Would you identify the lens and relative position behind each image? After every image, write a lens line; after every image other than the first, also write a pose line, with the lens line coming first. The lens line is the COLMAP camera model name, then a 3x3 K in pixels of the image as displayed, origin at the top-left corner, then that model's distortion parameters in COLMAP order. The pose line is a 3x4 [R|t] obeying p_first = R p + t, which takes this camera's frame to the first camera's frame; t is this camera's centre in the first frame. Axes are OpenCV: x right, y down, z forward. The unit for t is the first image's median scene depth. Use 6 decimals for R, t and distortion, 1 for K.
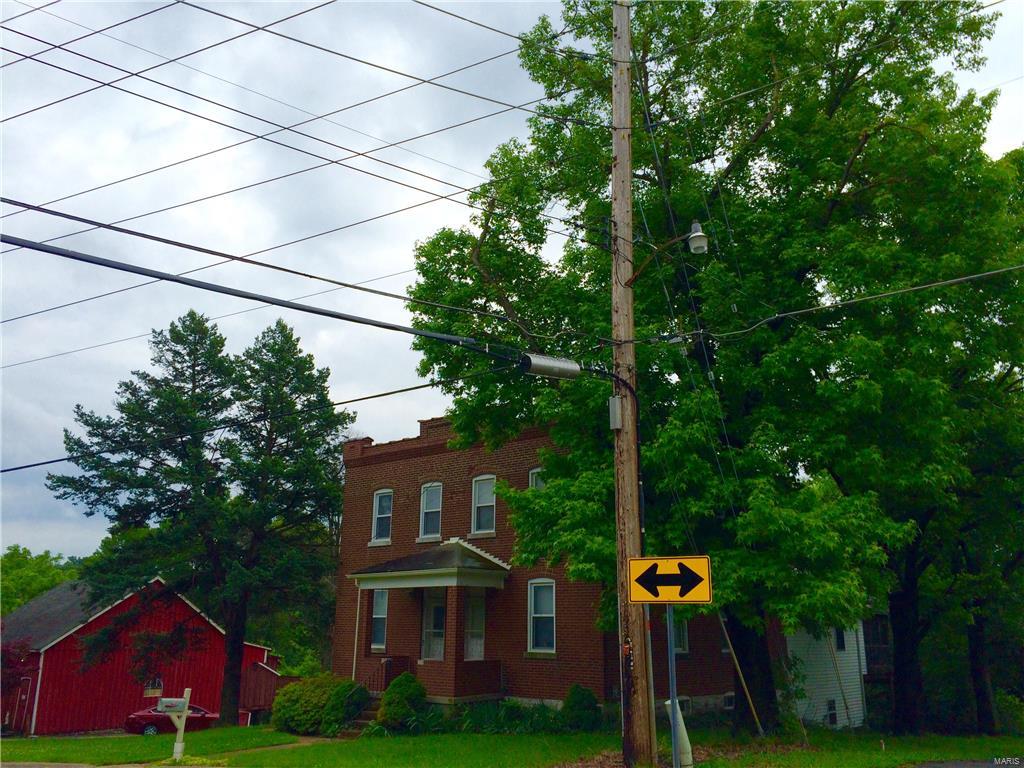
lens RADIAL K [[890.5, 0, 515.5], [0, 890.5, 355.0], [0, 0, 1]] dist [0.067250, -0.066663]
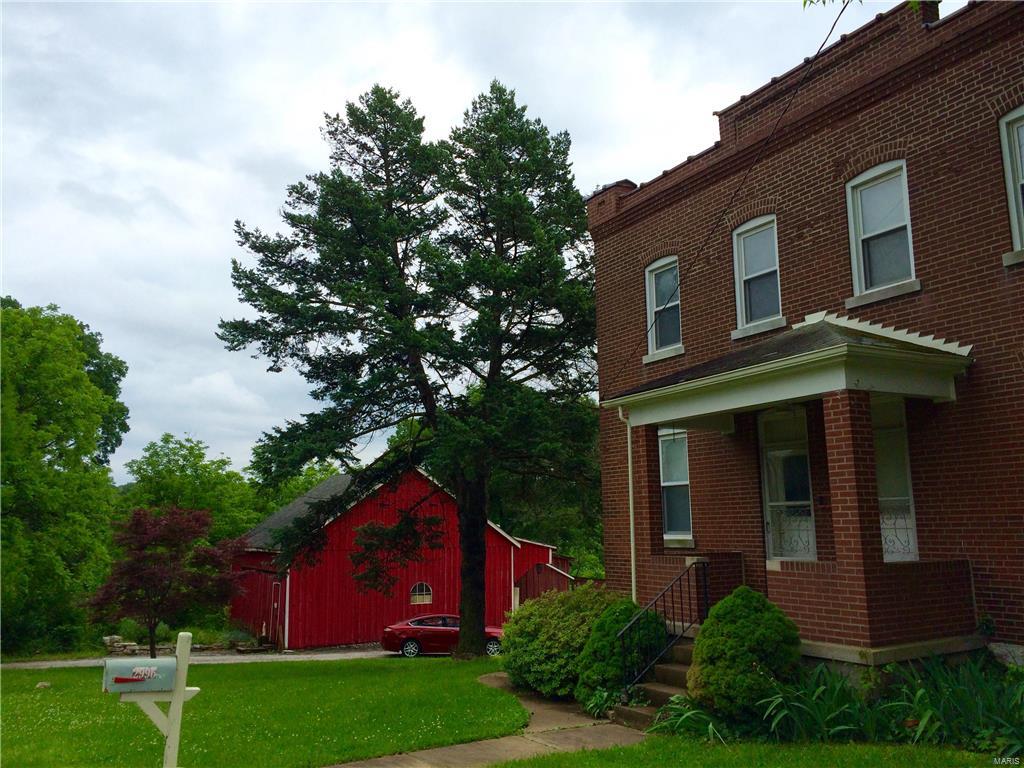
lens RADIAL K [[890.5, 0, 515.5], [0, 890.5, 355.0], [0, 0, 1]] dist [0.067250, -0.066663]
pose [[0.943551, -0.081510, -0.321041, -0.067424], [0.113306, 0.990203, 0.081605, 0.169034], [0.311244, -0.113374, 0.943543, 0.495404]]
